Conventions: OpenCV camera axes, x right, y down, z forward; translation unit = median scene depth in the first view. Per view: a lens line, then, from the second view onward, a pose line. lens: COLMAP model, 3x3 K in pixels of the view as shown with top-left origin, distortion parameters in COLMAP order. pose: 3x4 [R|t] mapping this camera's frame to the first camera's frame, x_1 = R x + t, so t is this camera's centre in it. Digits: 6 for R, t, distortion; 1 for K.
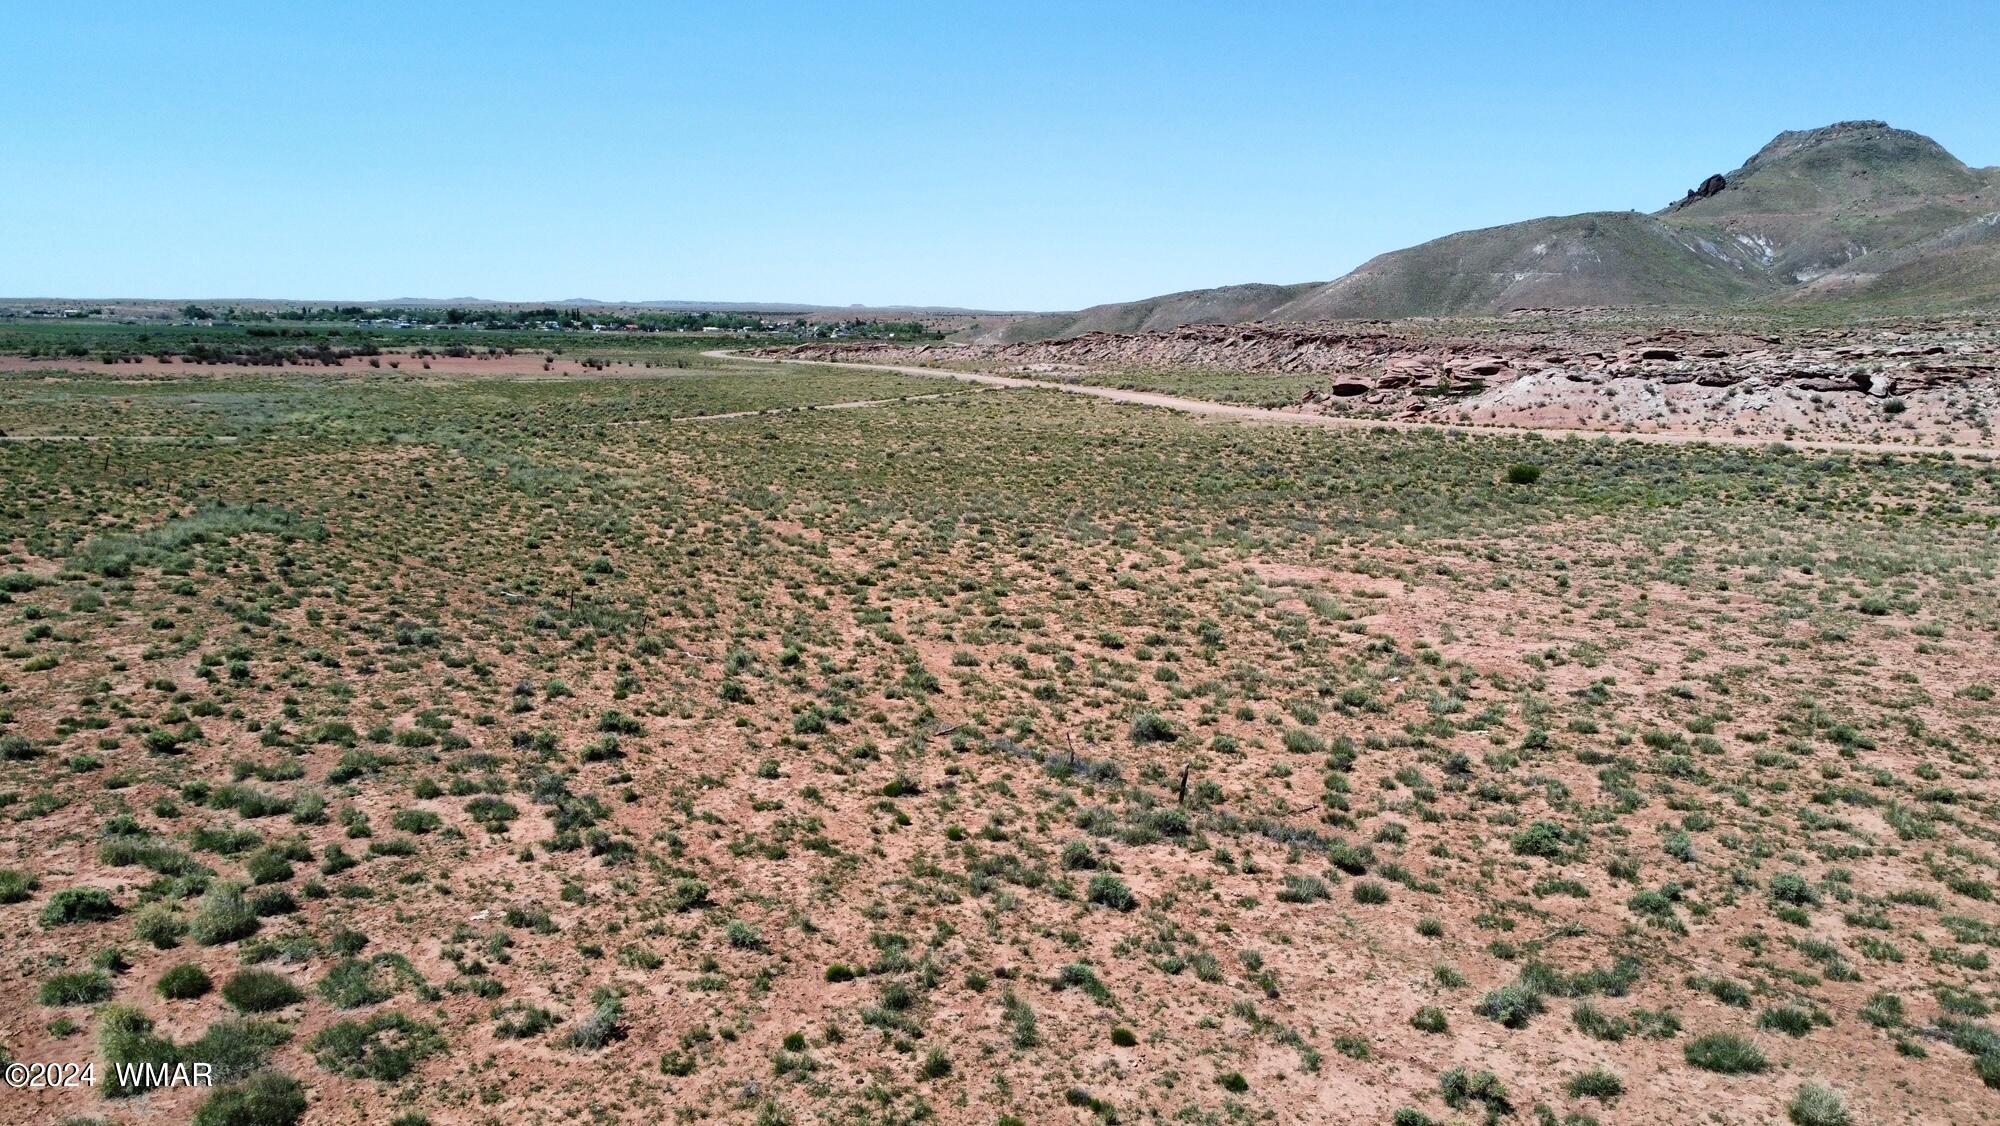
lens RADIAL K [[1550.2, 0, 996.7], [0, 1550.2, 562.8], [0, 0, 1]] dist [-0.006662, -0.000931]
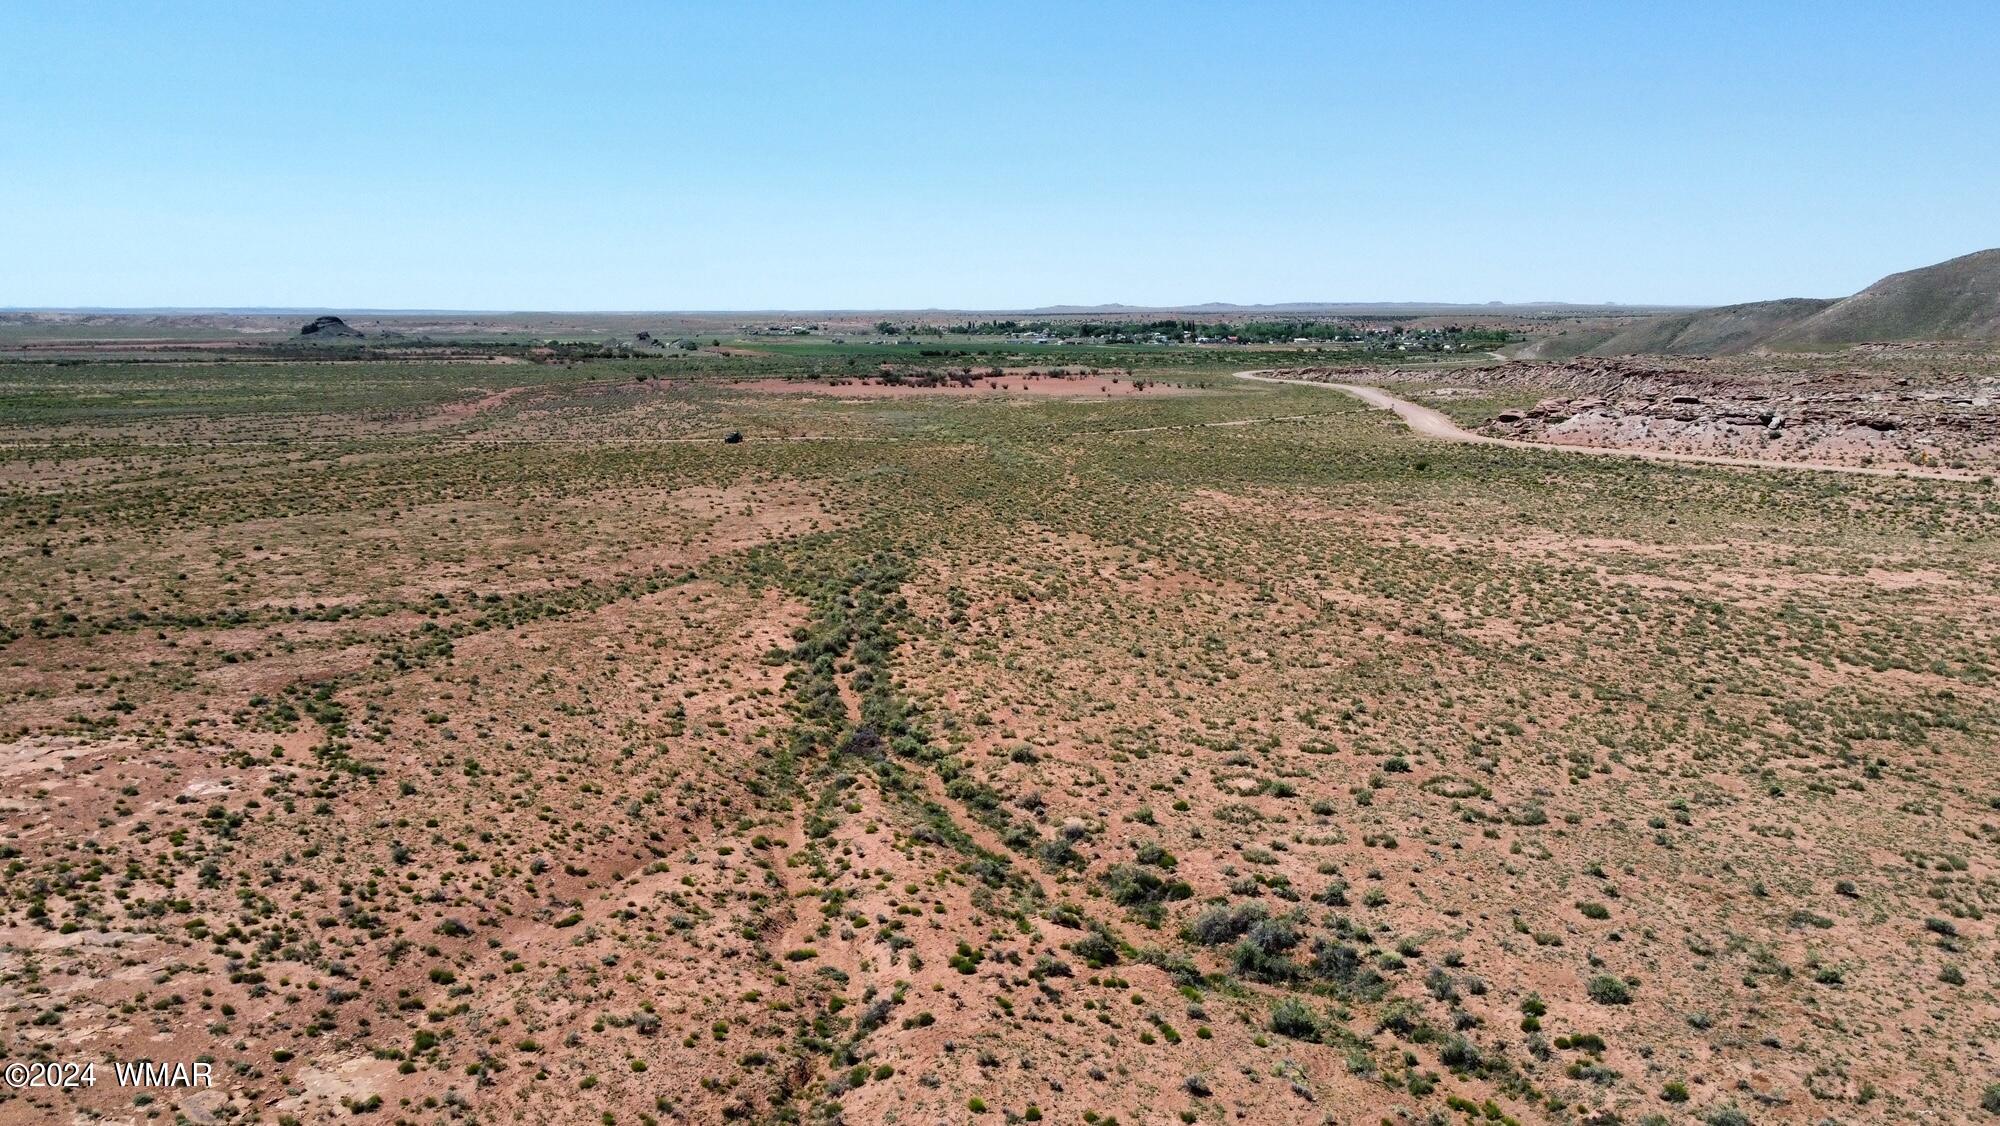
lens RADIAL K [[1550.2, 0, 1000.5], [0, 1550.2, 555.4], [0, 0, 1]] dist [-0.006662, -0.000931]
pose [[0.920713, 0.043784, -0.387777, 0.108359], [-0.045270, 0.998961, 0.005307, 0.014079], [0.387606, 0.012668, 0.921738, -0.208418]]
